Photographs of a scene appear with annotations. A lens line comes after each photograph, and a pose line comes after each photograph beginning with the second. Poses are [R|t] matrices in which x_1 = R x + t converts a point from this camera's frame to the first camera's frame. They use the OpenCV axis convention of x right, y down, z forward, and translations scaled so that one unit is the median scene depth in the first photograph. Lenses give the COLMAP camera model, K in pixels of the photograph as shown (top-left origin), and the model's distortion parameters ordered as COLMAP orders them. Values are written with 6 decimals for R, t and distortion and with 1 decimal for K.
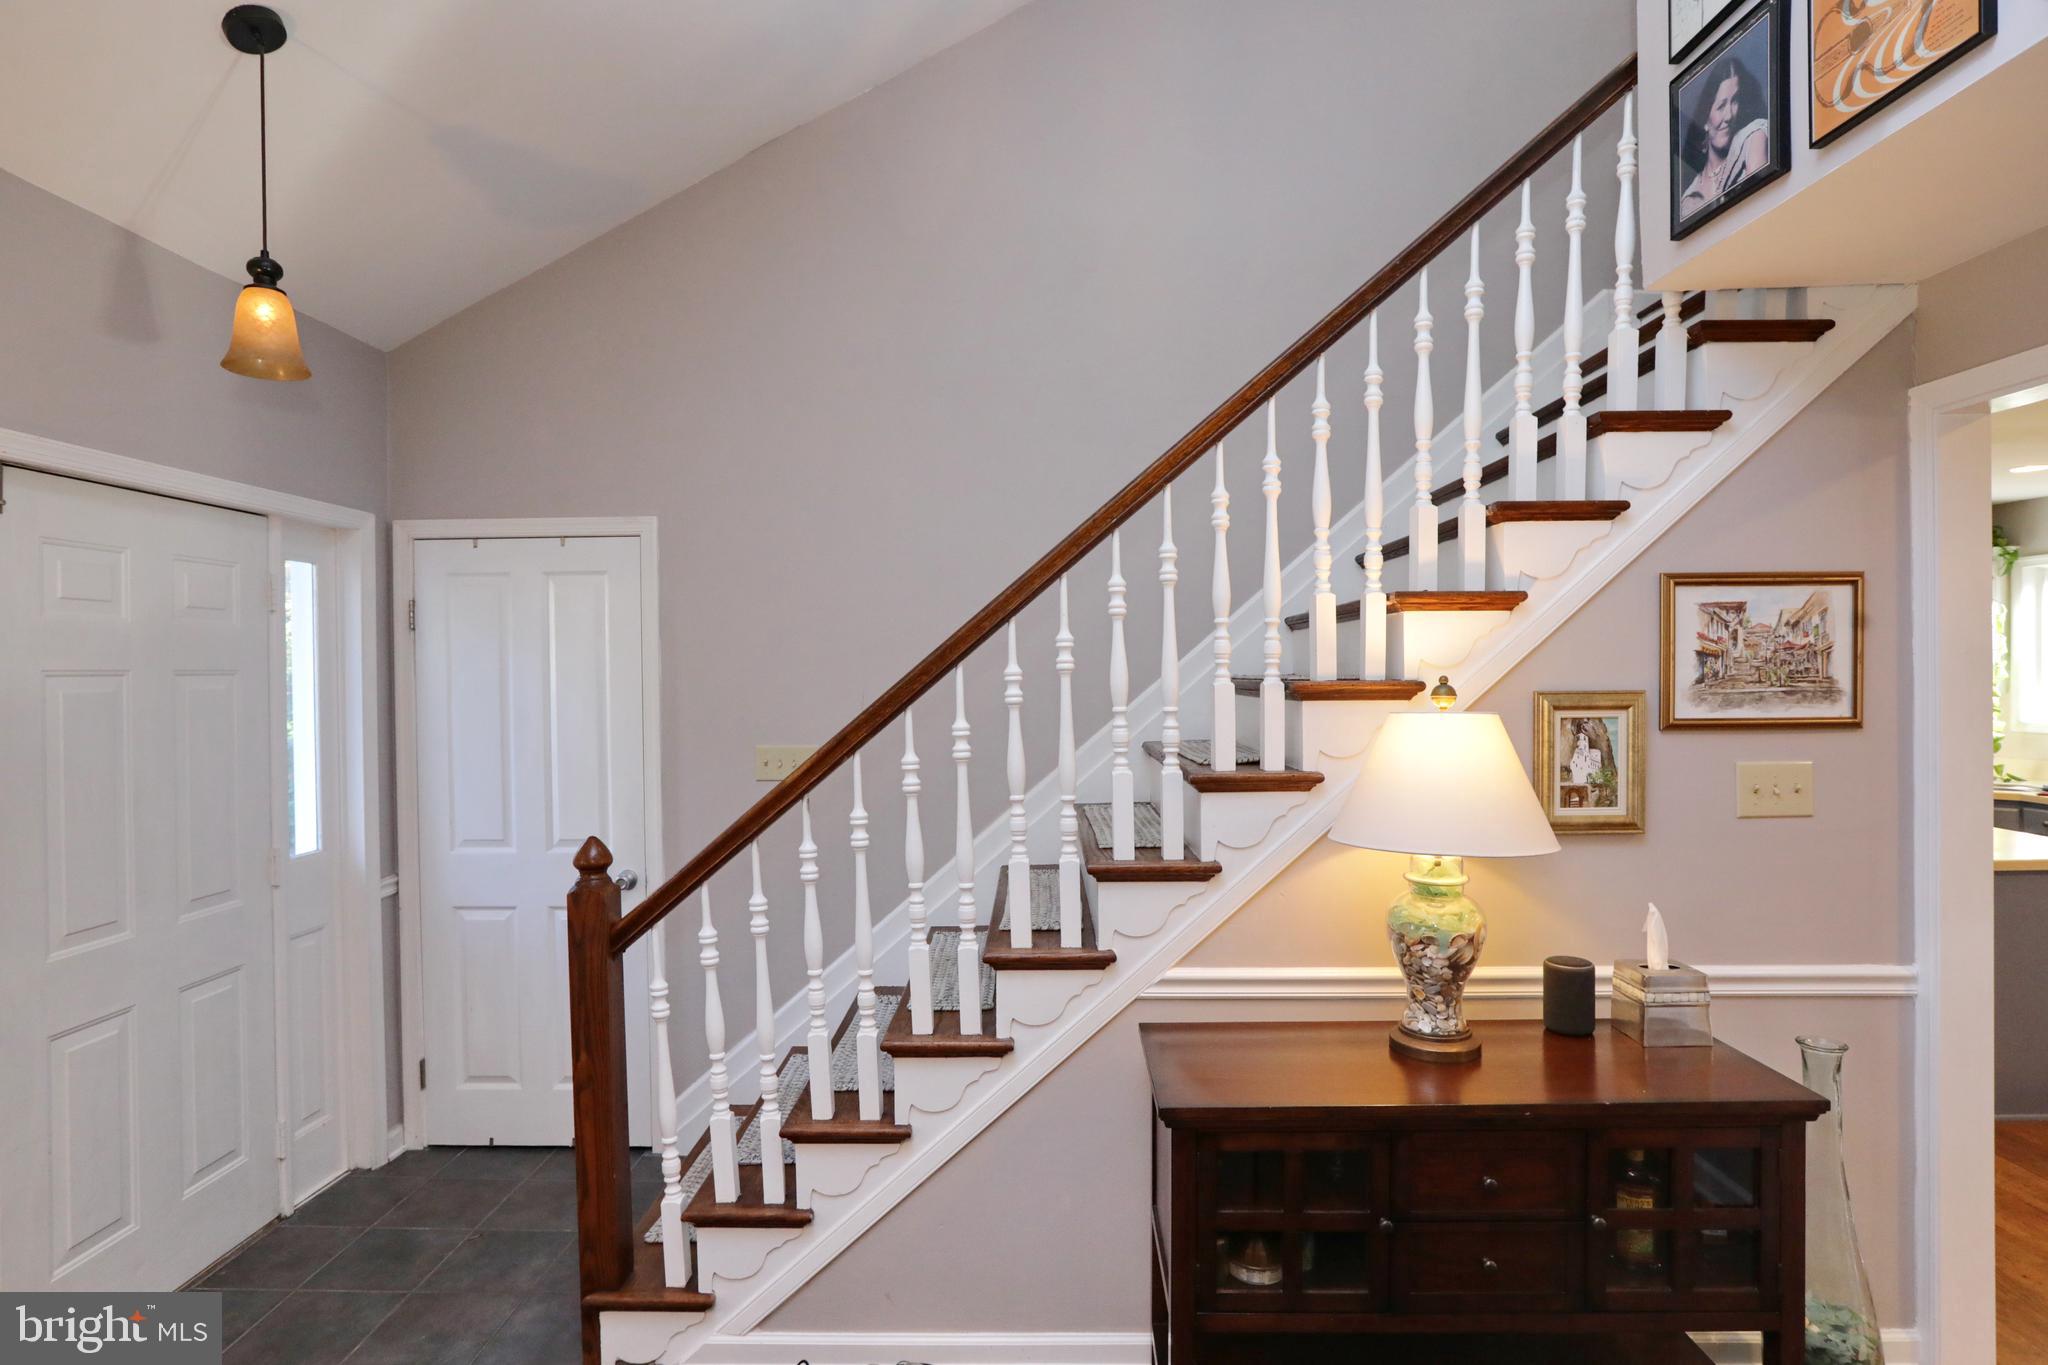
lens RADIAL K [[1041.0, 0, 1023.8], [0, 1041.0, 682.6], [0, 0, 1]] dist [-0.025731, 0.002795]
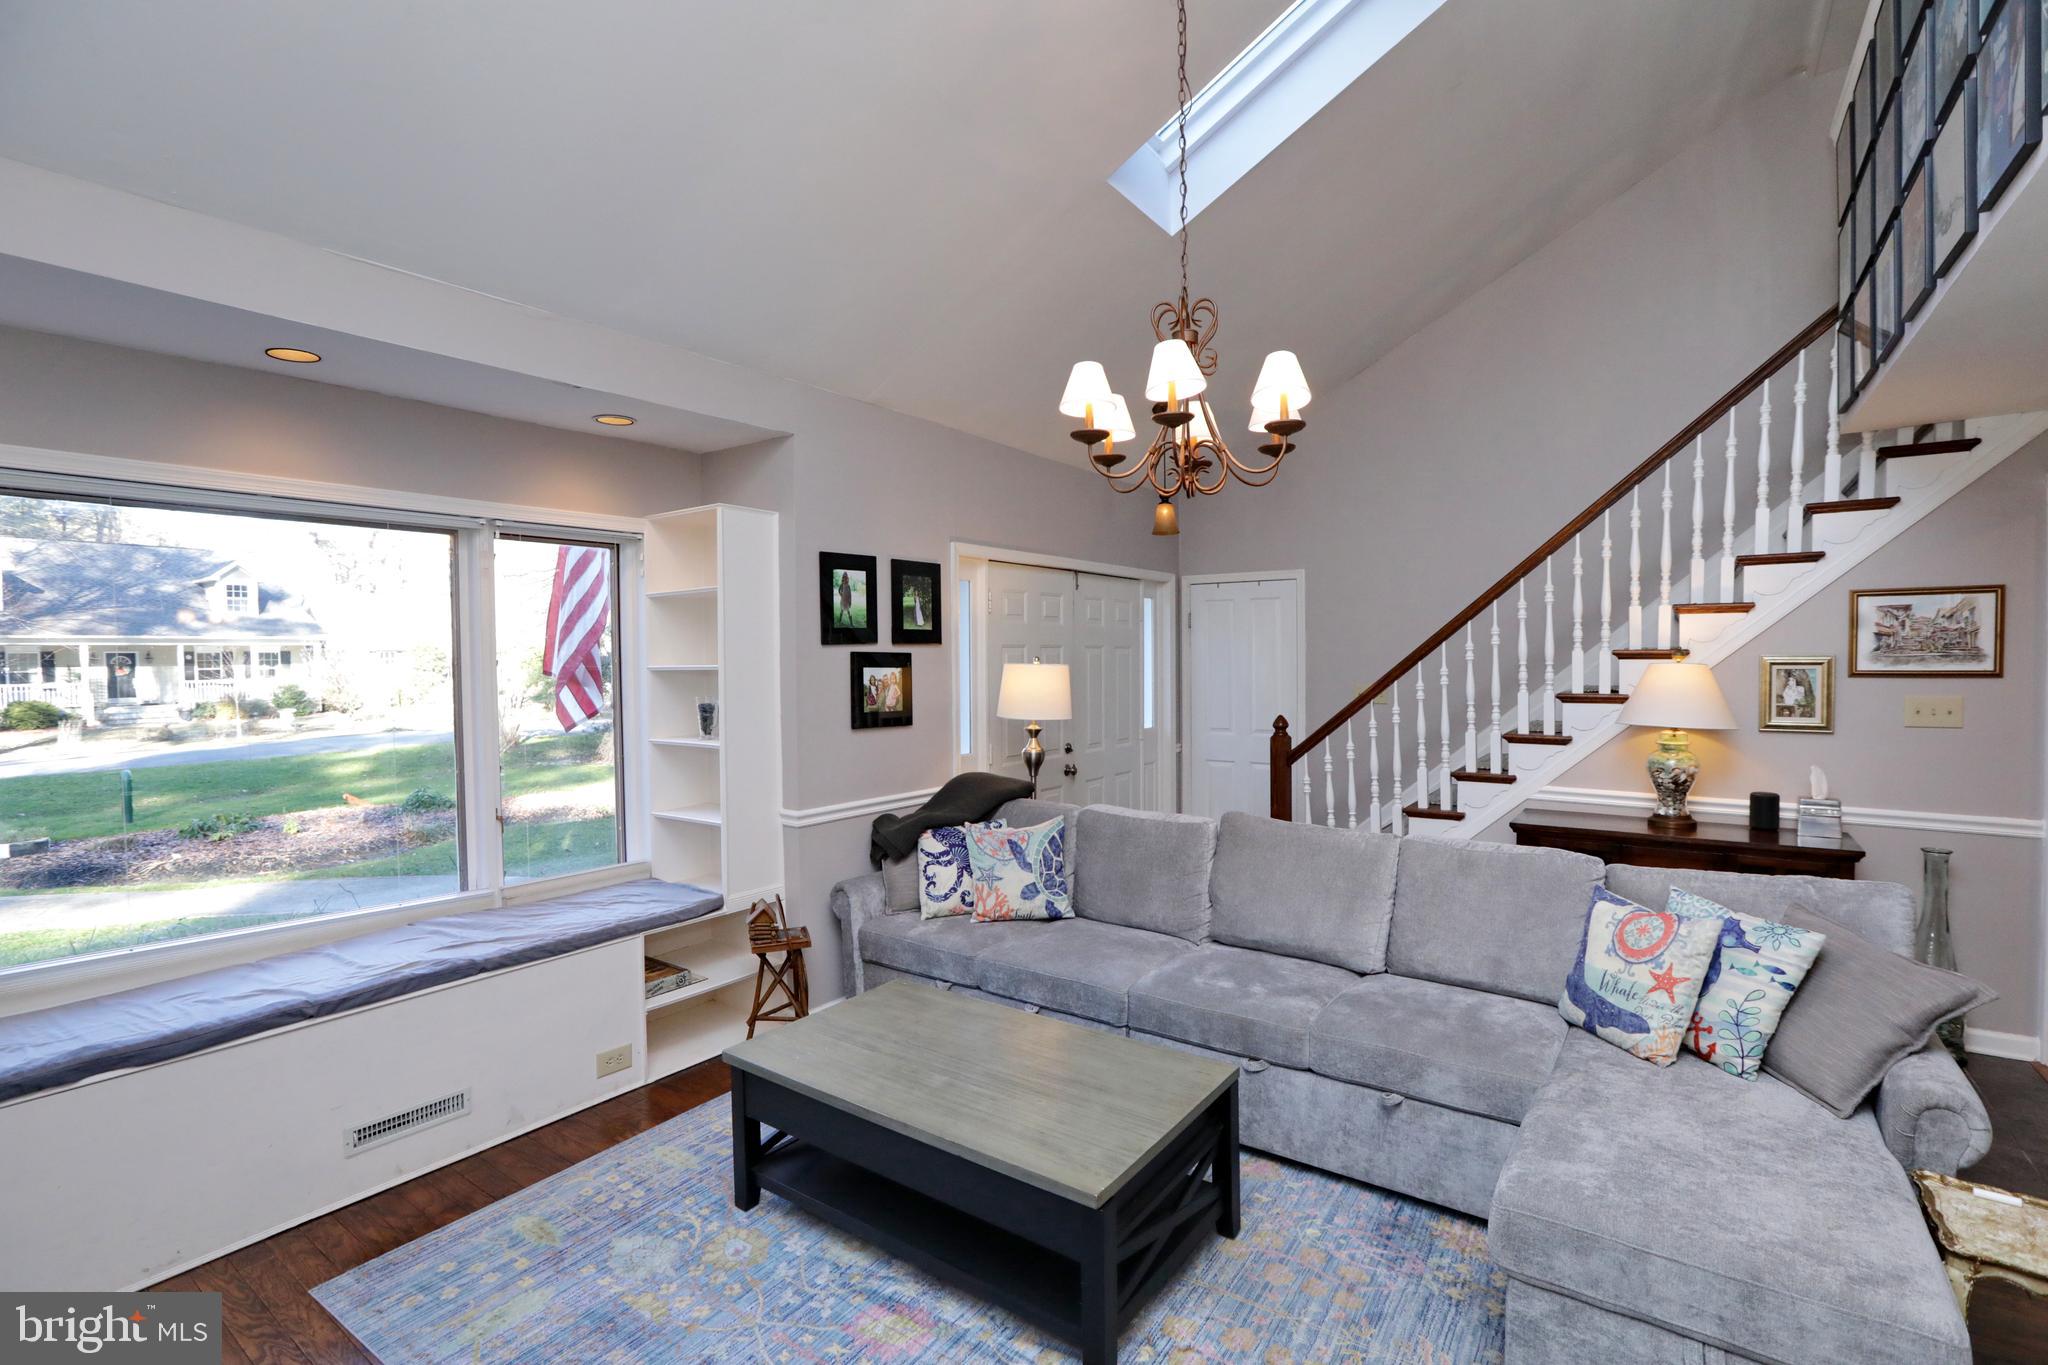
lens RADIAL K [[939.8, 0, 1027.0], [0, 939.8, 684.7], [0, 0, 1]] dist [-0.046504, 0.011116]
pose [[0.822422, 0.019453, -0.568545, 0.340534], [-0.005975, 0.999655, 0.025561, 0.028253], [0.568846, -0.017625, 0.822255, -1.143273]]
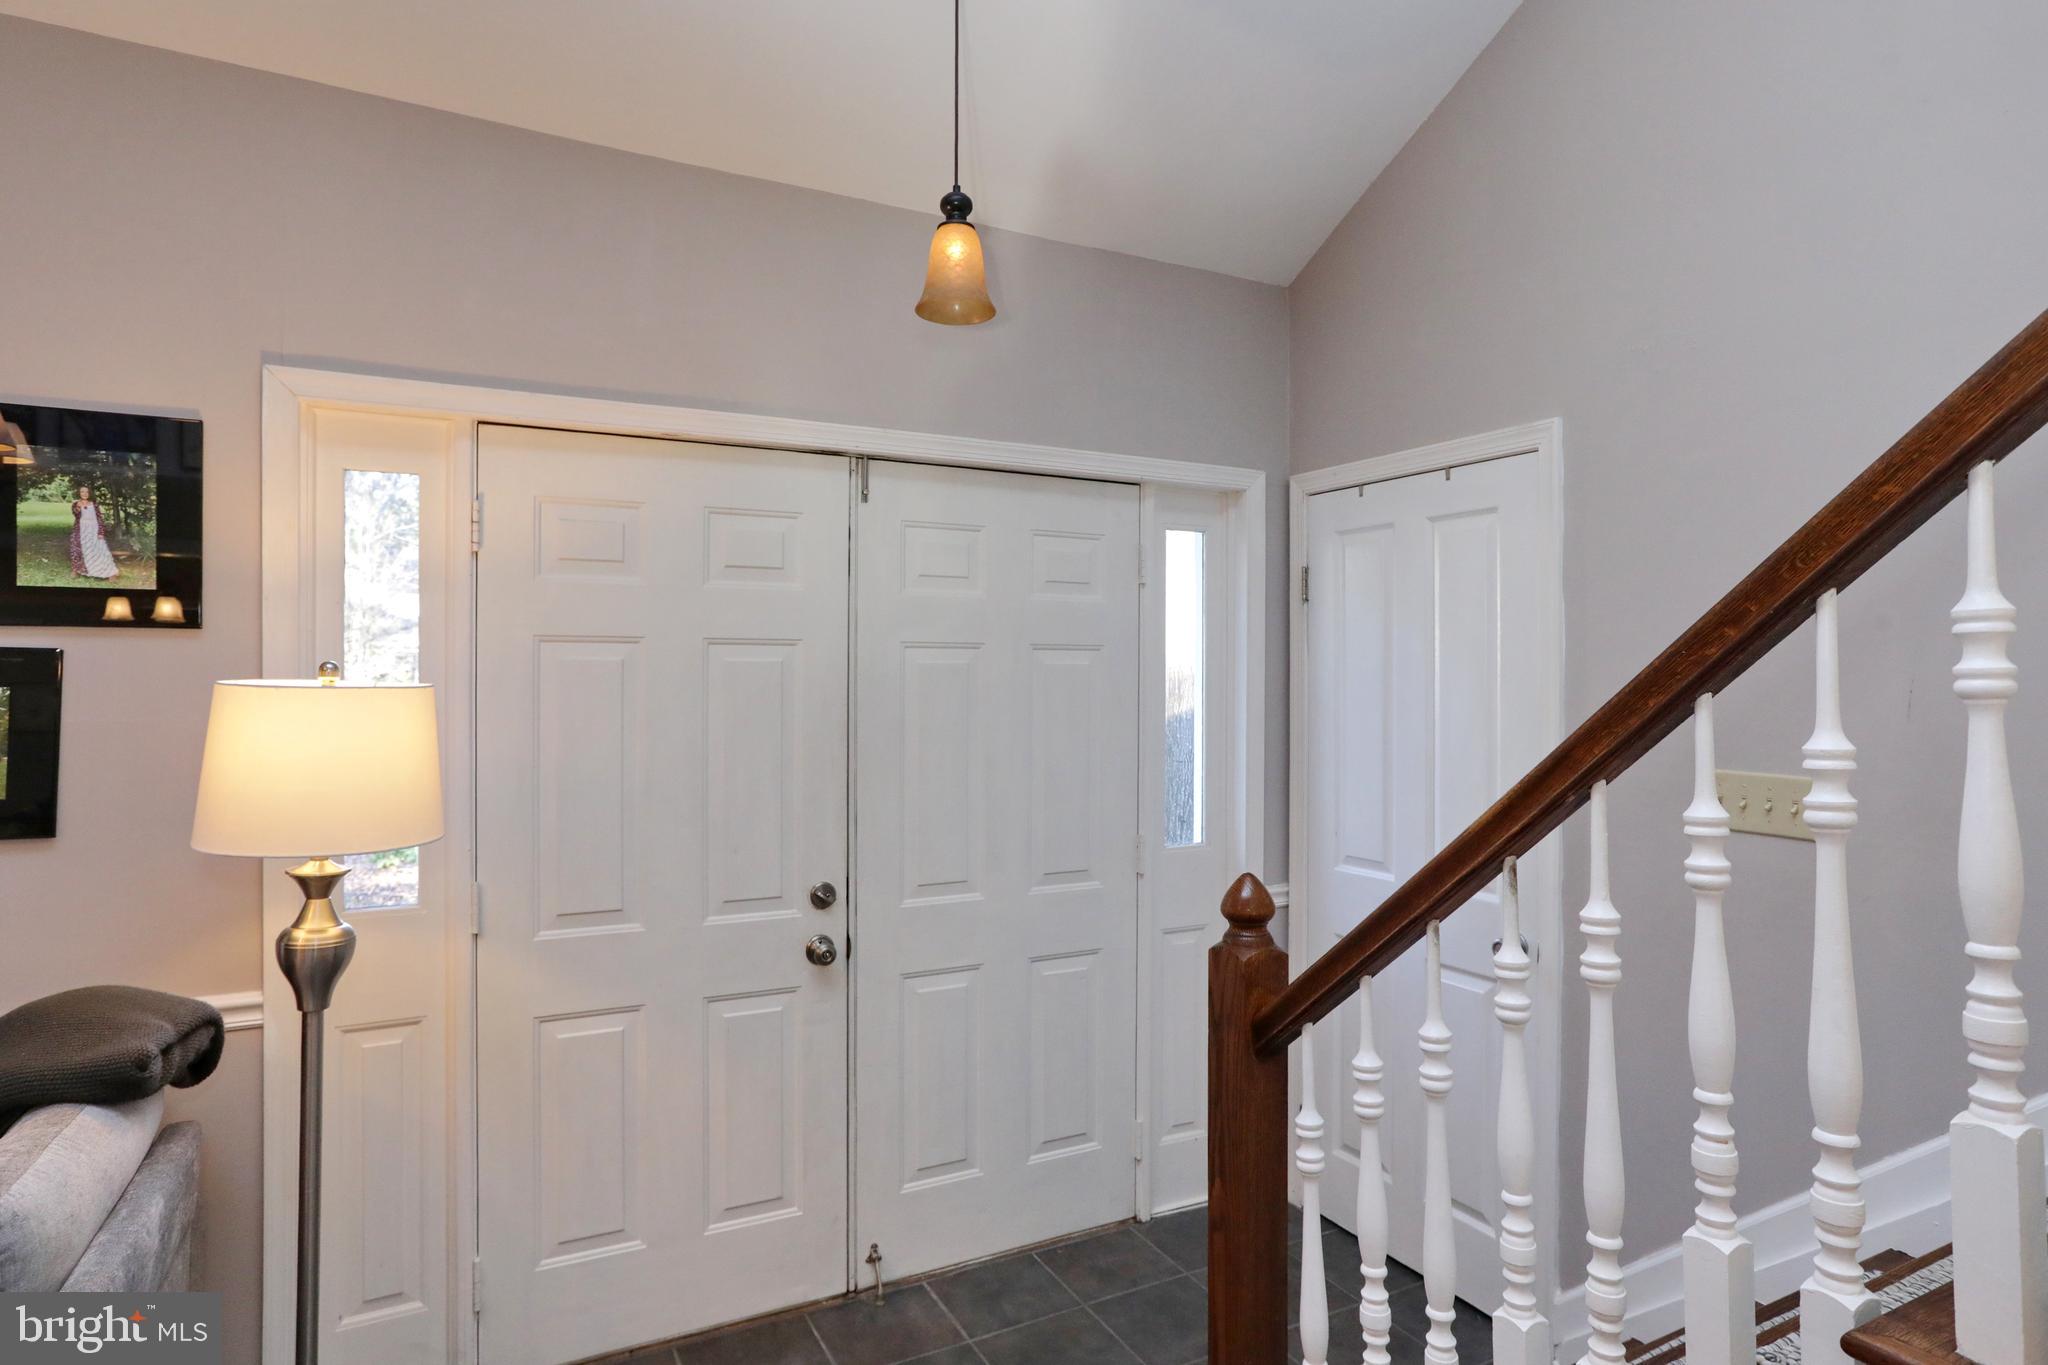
lens RADIAL K [[1113.1, 0, 1078.1], [0, 1113.1, 686.6], [0, 0, 1]] dist [-0.032199, 0.007375]
pose [[0.485969, 0.017579, -0.873799, 0.181241], [-0.018564, 0.999780, 0.009788, 0.020025], [0.873779, 0.011465, 0.486189, 0.568778]]
